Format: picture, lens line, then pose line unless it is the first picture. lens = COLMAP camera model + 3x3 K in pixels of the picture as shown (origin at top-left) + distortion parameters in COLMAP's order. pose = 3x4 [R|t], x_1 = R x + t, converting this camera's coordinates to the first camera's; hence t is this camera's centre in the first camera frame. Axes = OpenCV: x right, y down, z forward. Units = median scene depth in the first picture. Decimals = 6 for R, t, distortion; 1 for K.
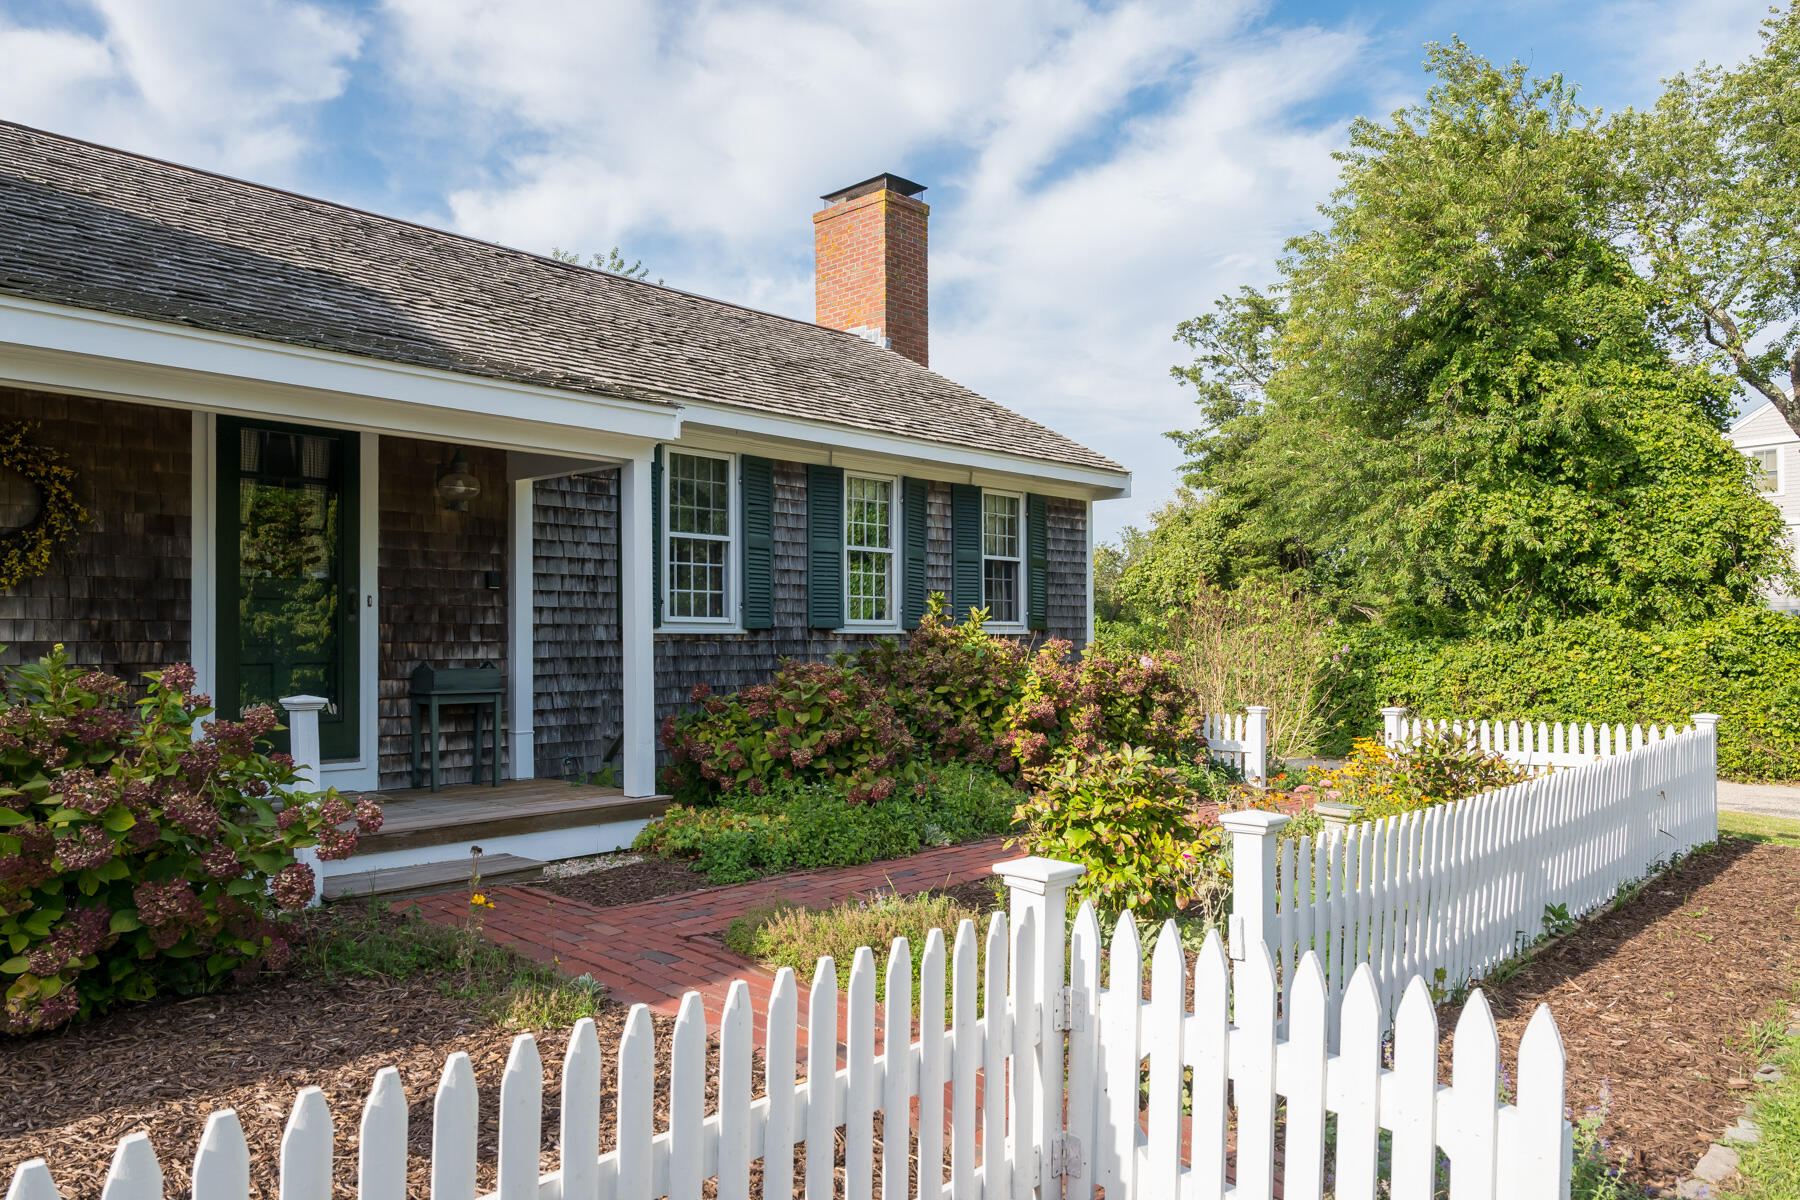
lens RADIAL K [[1265.9, 0, 901.3], [0, 1265.9, 601.4], [0, 0, 1]] dist [0.004204, -0.001195]
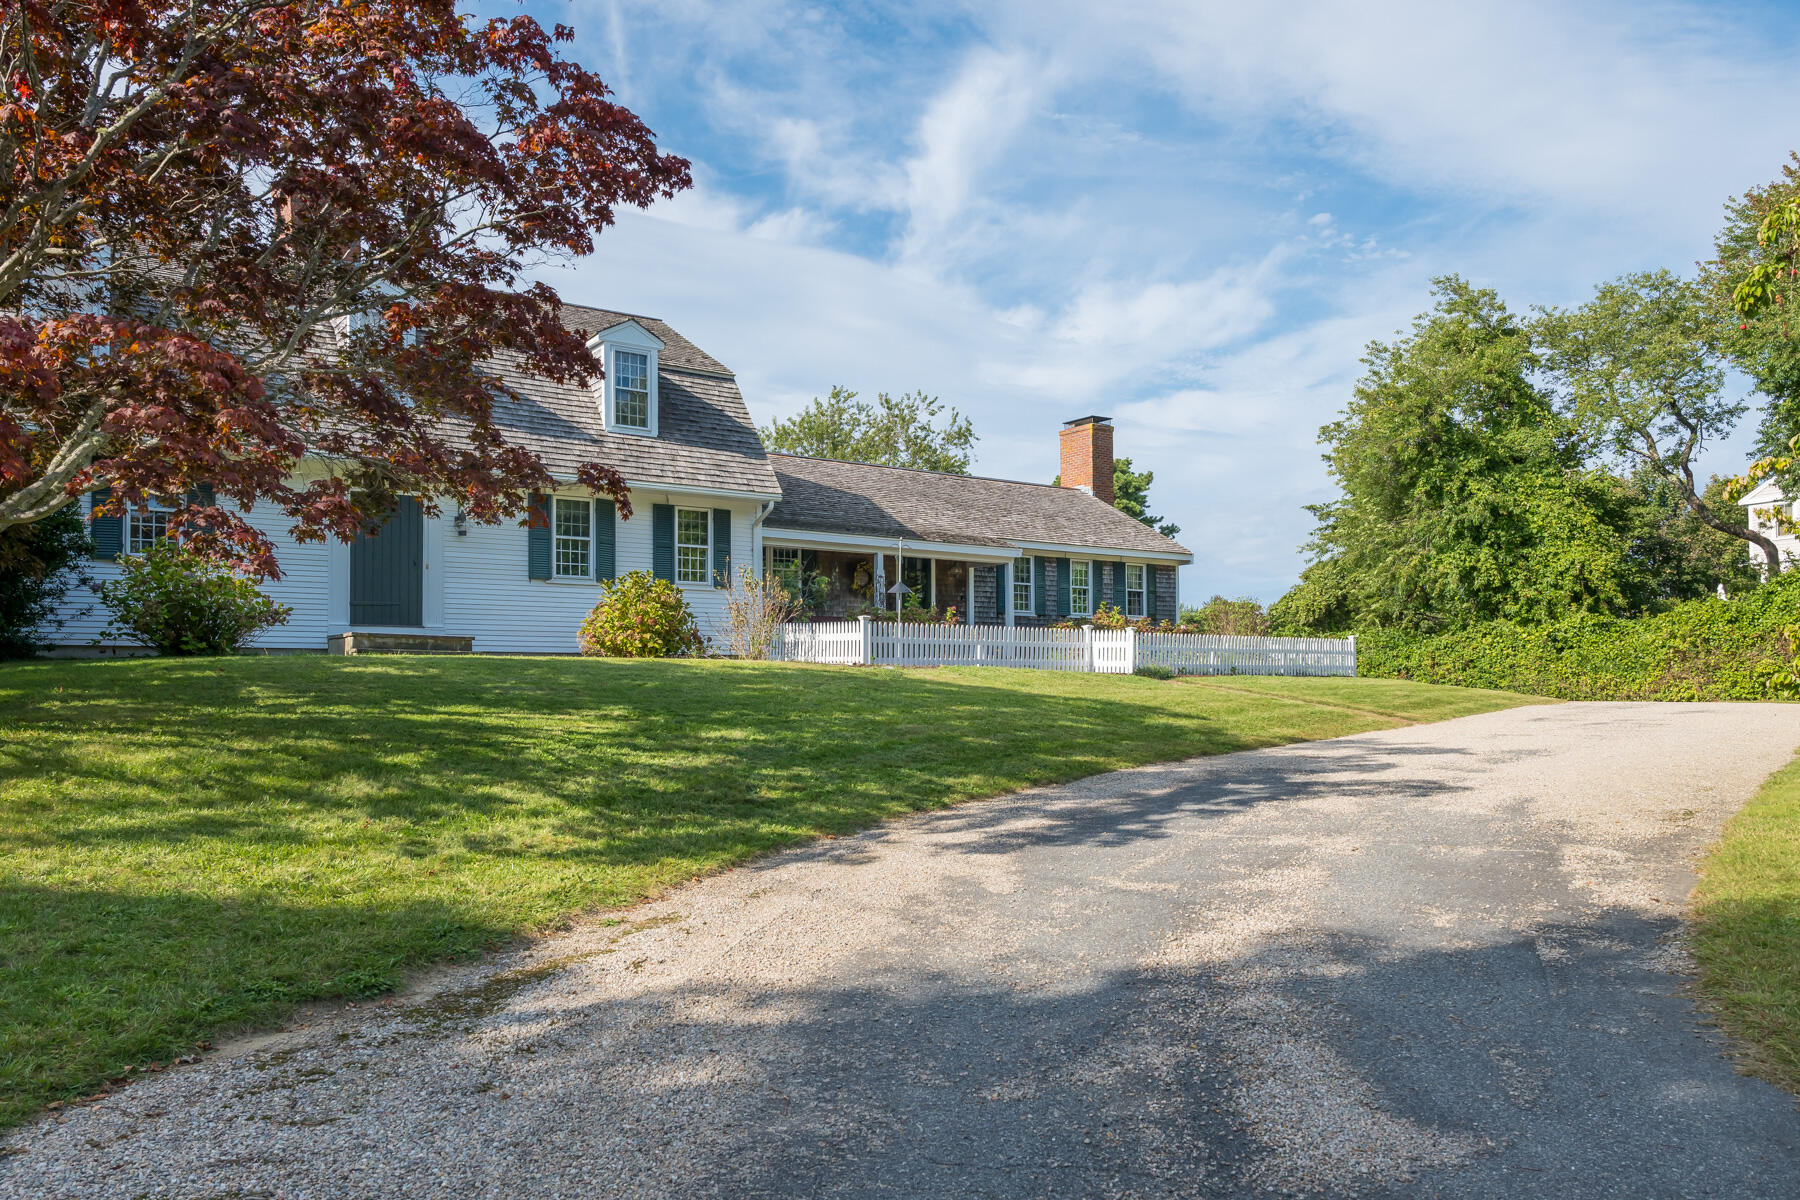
lens RADIAL K [[1265.9, 0, 901.6], [0, 1265.9, 599.3], [0, 0, 1]] dist [0.004204, -0.001195]
pose [[0.980821, -0.006994, -0.194785, 0.152993], [0.000488, 0.999441, -0.033431, 0.090192], [0.194910, 0.032695, 0.980276, -2.078384]]
